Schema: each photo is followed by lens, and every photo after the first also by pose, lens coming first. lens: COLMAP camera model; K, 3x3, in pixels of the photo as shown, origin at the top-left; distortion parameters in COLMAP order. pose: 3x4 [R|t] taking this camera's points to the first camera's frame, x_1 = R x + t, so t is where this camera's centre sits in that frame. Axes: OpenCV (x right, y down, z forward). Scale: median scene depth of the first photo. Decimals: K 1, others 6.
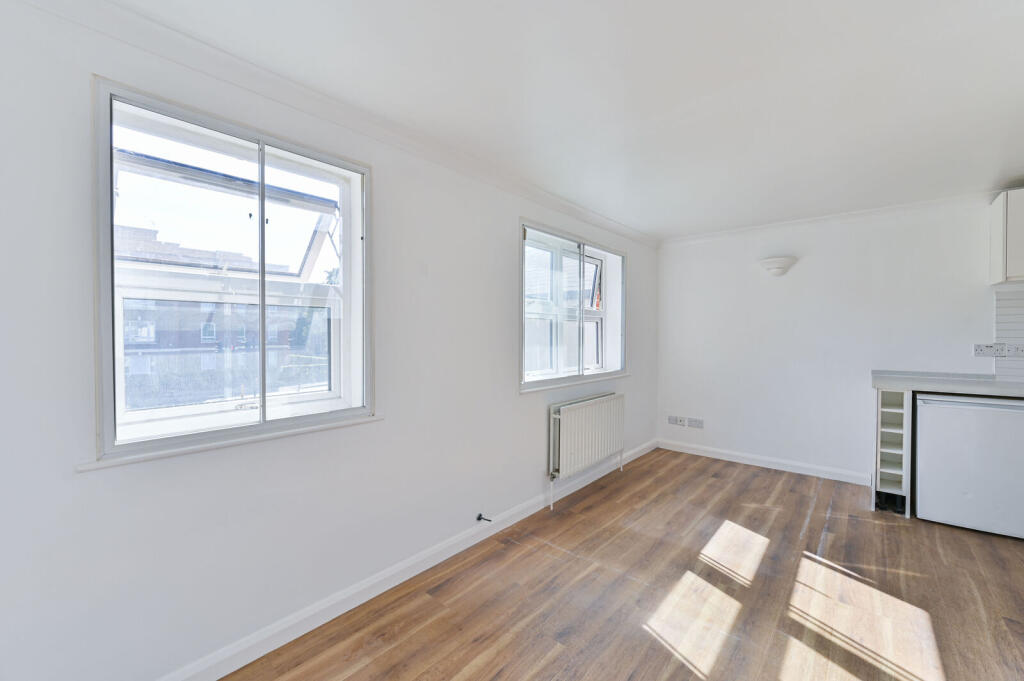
lens RADIAL K [[411.3, 0, 516.5], [0, 411.3, 334.9], [0, 0, 1]] dist [-0.003471, -0.000042]
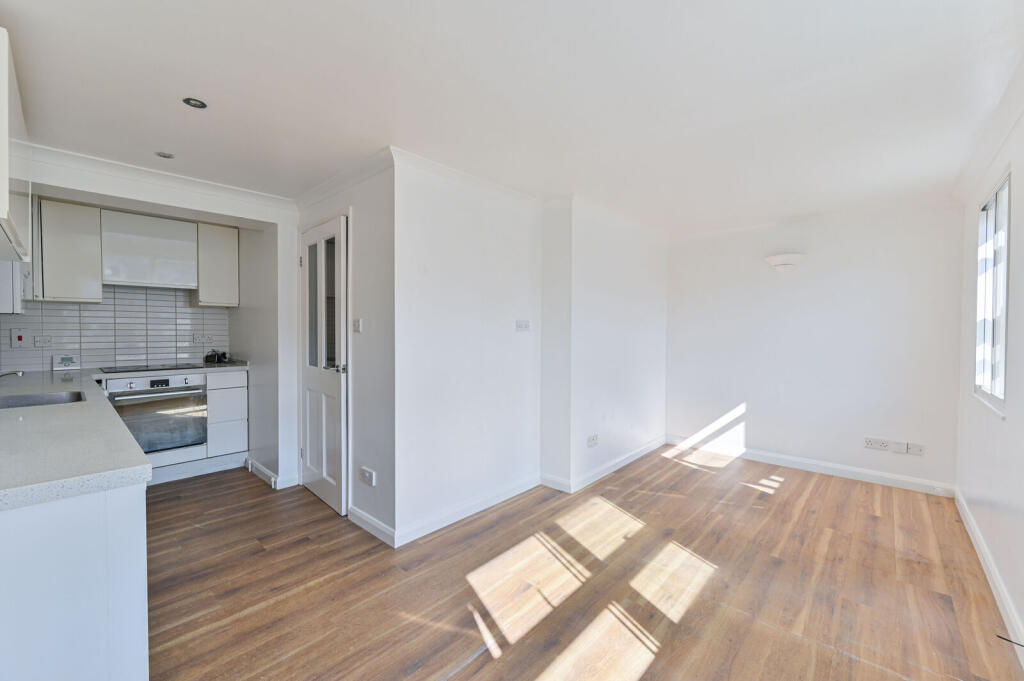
lens RADIAL K [[411.3, 0, 506.0], [0, 411.3, 341.6], [0, 0, 1]] dist [-0.003471, -0.000042]
pose [[-0.999116, -0.003404, 0.041902, 0.712267], [-0.001881, 0.999338, 0.036343, -0.012200], [-0.041998, 0.036233, -0.998460, 1.779040]]
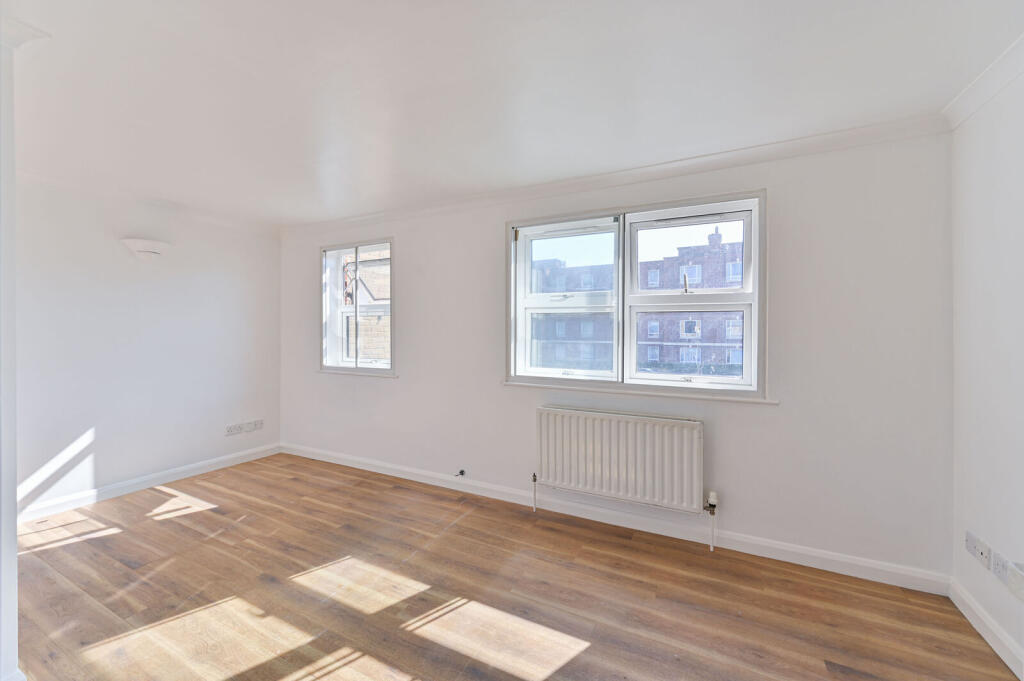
lens RADIAL K [[411.3, 0, 506.9], [0, 411.3, 331.2], [0, 0, 1]] dist [-0.003471, -0.000042]
pose [[0.232725, 0.002358, -0.972540, 1.331108], [-0.005085, 0.999986, 0.001207, -0.000073], [0.972529, 0.004665, 0.232734, 0.934479]]
